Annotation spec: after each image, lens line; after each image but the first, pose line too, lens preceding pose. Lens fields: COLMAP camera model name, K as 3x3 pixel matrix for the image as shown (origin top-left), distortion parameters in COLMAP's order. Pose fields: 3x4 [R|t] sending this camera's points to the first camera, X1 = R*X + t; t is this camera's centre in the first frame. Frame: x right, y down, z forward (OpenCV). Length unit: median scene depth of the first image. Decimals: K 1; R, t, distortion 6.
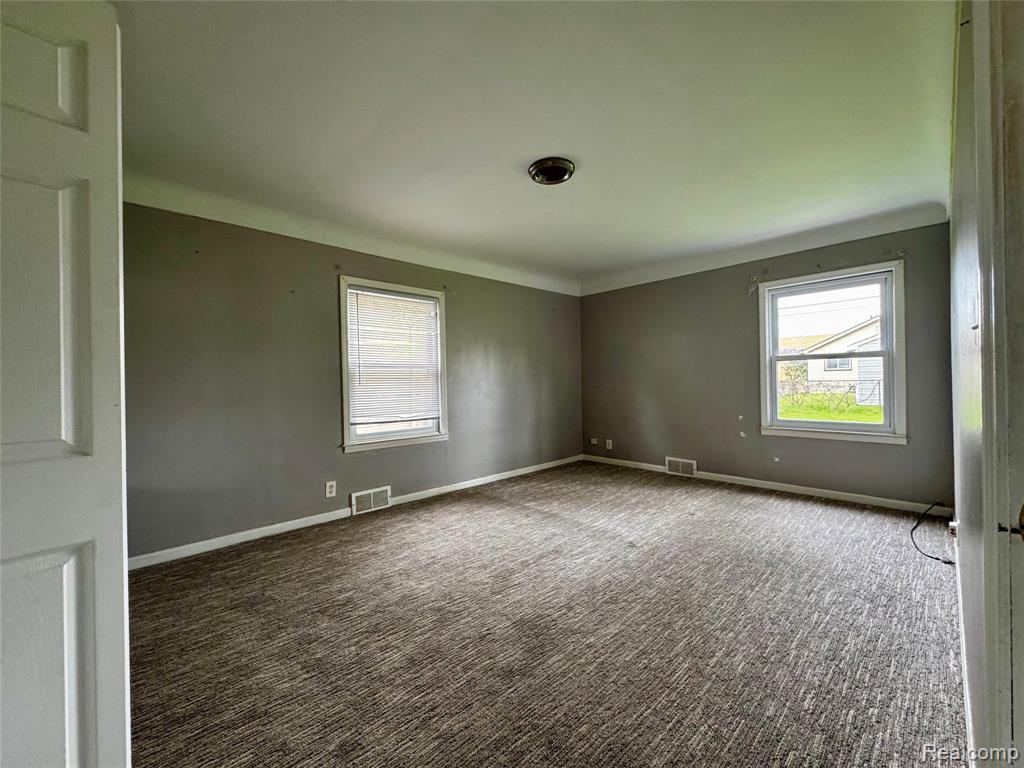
lens RADIAL K [[408.4, 0, 512.8], [0, 408.4, 384.2], [0, 0, 1]] dist [-0.001276, 0.000425]
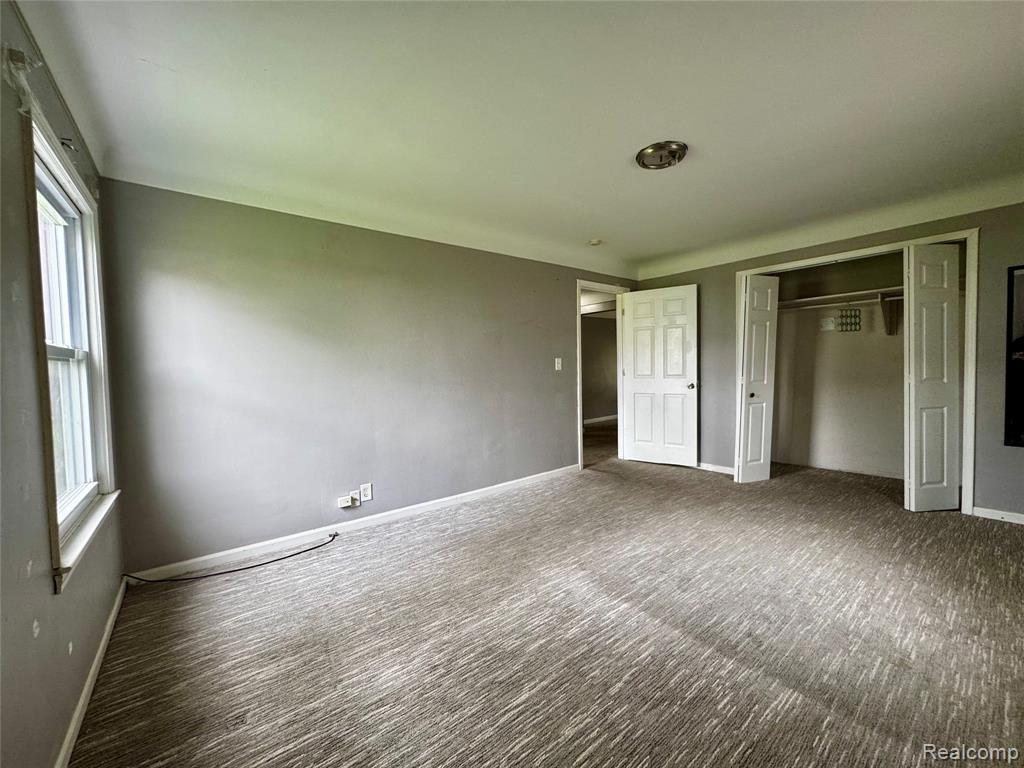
lens RADIAL K [[408.4, 0, 512.8], [0, 408.4, 384.2], [0, 0, 1]] dist [-0.001276, 0.000425]
pose [[-0.995059, 0.035425, 0.092752, 0.298771], [0.040039, 0.998027, 0.048369, -0.044314], [-0.090856, 0.051844, -0.994514, 1.611148]]
